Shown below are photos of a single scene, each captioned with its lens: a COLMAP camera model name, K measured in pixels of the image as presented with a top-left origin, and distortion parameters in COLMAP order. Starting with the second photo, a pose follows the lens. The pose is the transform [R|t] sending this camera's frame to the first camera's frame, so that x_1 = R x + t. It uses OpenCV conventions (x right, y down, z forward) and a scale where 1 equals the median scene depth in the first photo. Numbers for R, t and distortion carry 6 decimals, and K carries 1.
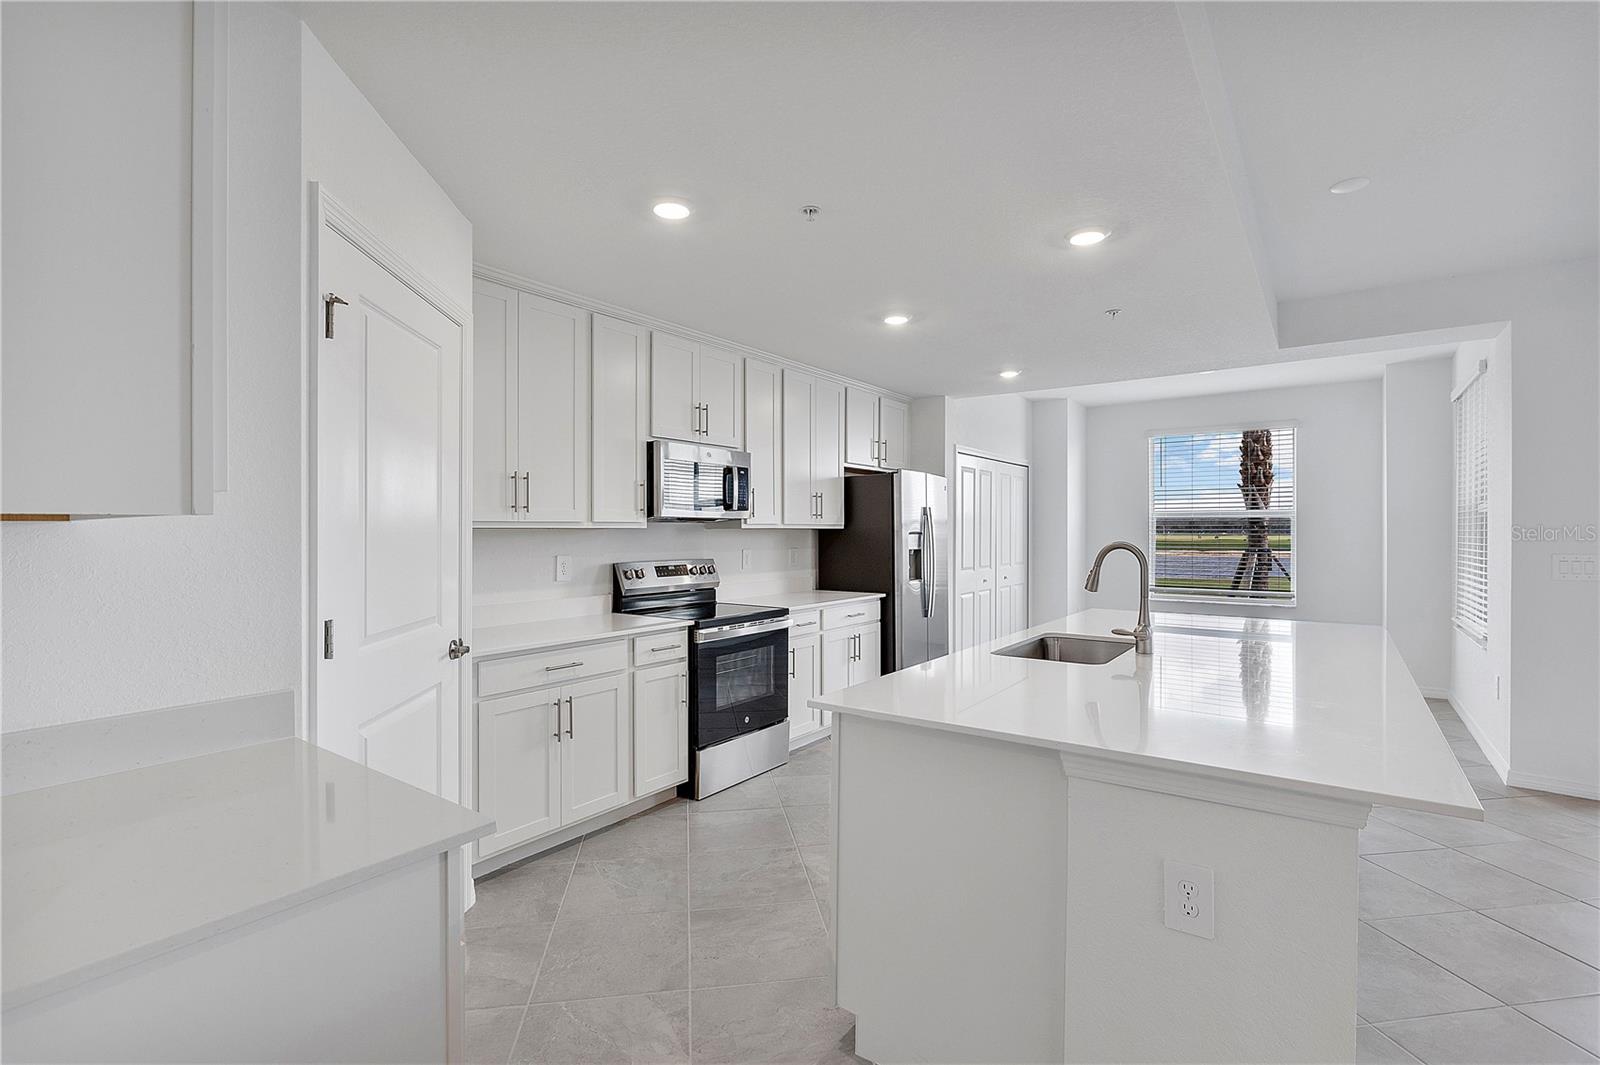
lens RADIAL K [[738.1, 0, 794.3], [0, 738.1, 532.8], [0, 0, 1]] dist [0.002646, -0.002386]
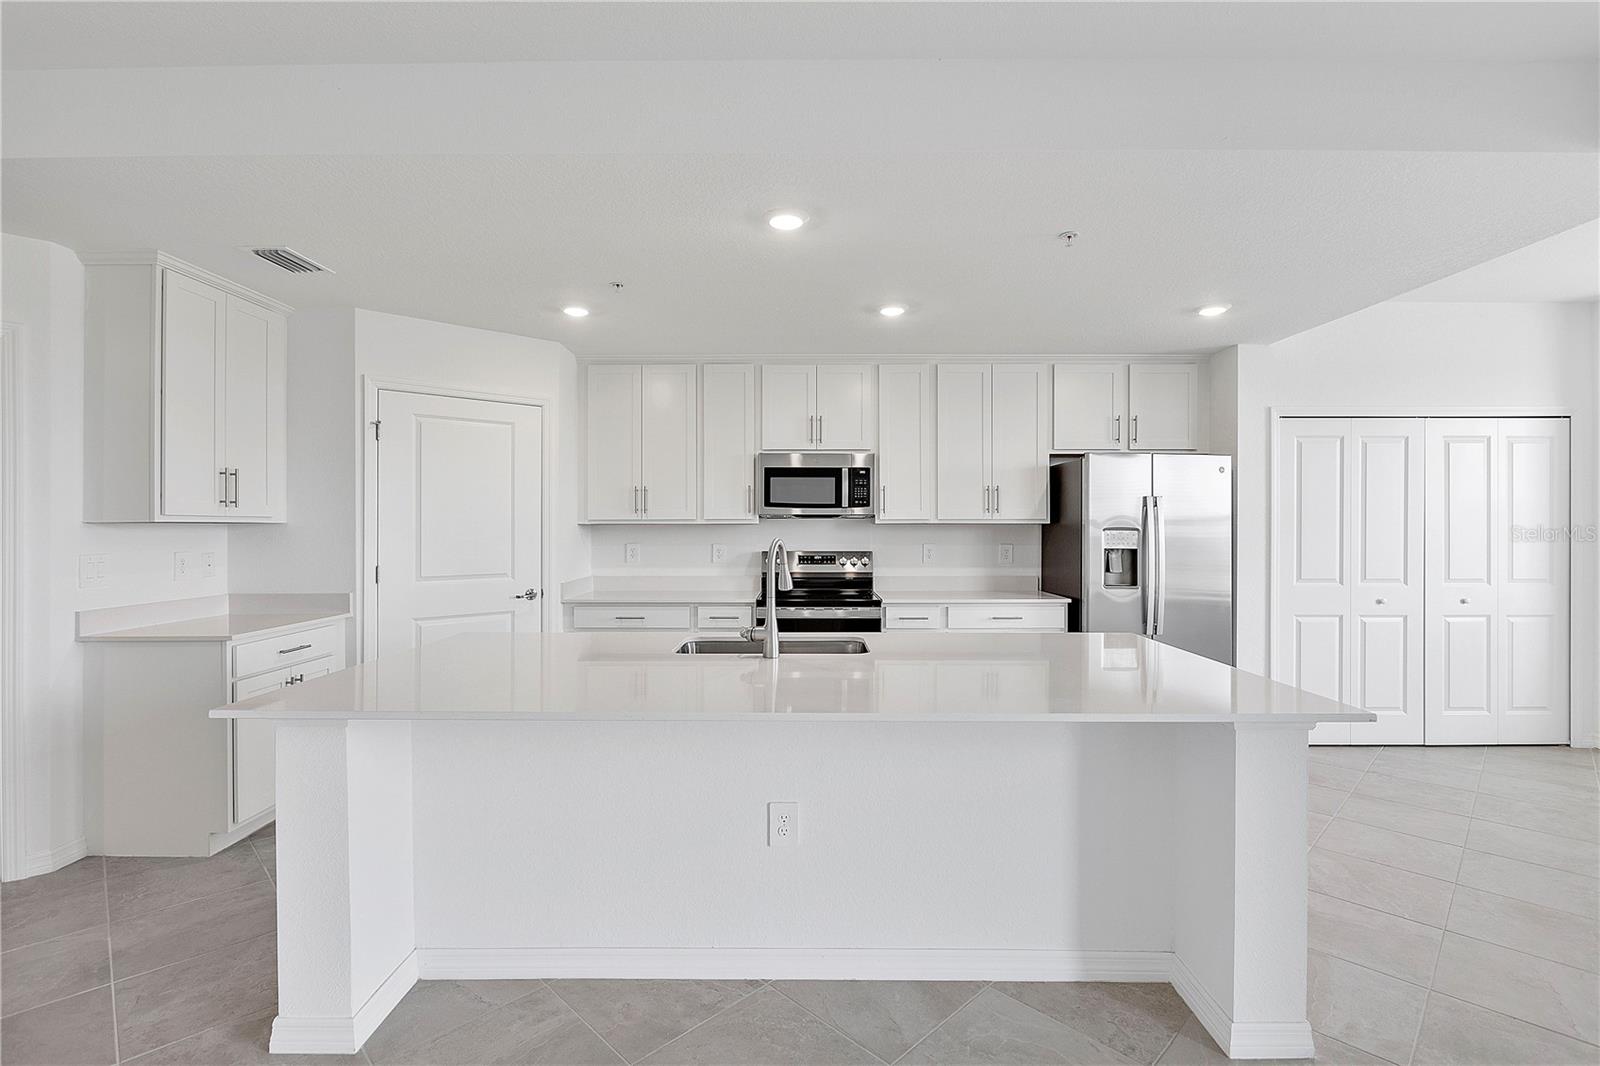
lens RADIAL K [[738.1, 0, 794.8], [0, 738.1, 525.0], [0, 0, 1]] dist [0.002646, -0.002386]
pose [[0.589515, 0.005432, -0.807739, 0.615403], [-0.002832, 0.999985, 0.004658, -0.007204], [0.807753, -0.000458, 0.589521, 0.225758]]
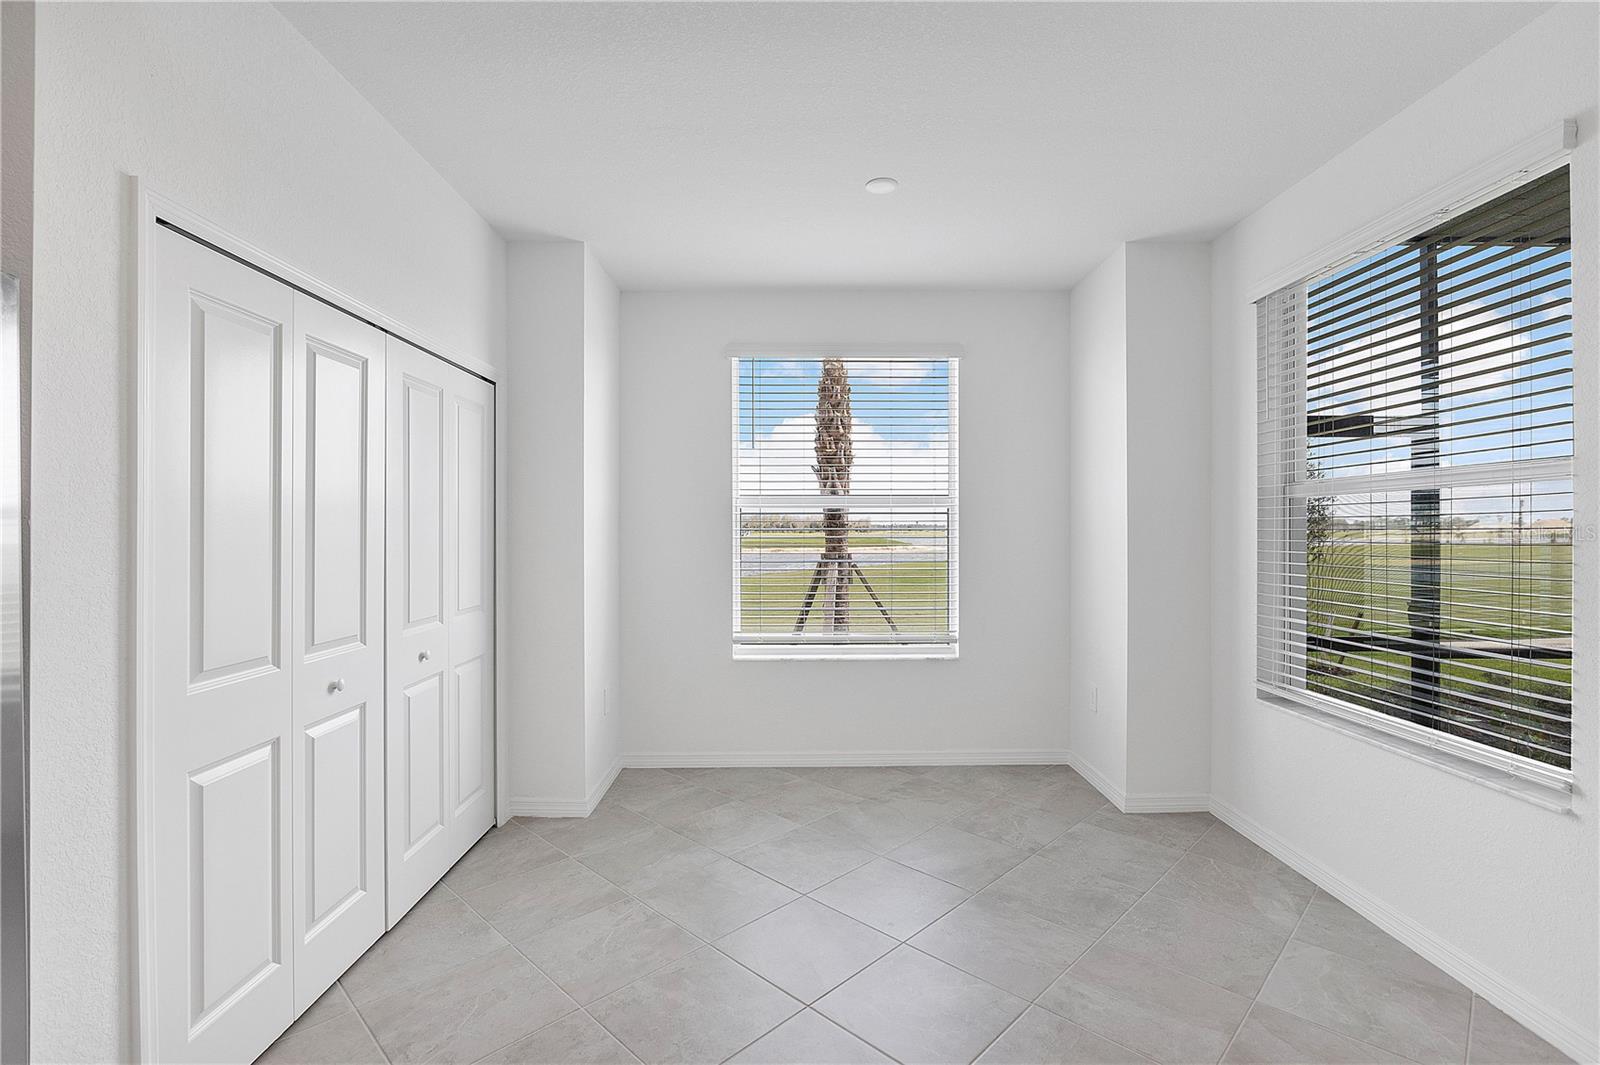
lens RADIAL K [[738.1, 0, 801.3], [0, 738.1, 528.1], [0, 0, 1]] dist [0.002646, -0.002386]
pose [[0.804265, -0.000415, 0.594271, 0.292204], [0.002982, 0.999990, -0.003337, -0.003772], [-0.594264, 0.004456, 0.804258, 0.781284]]
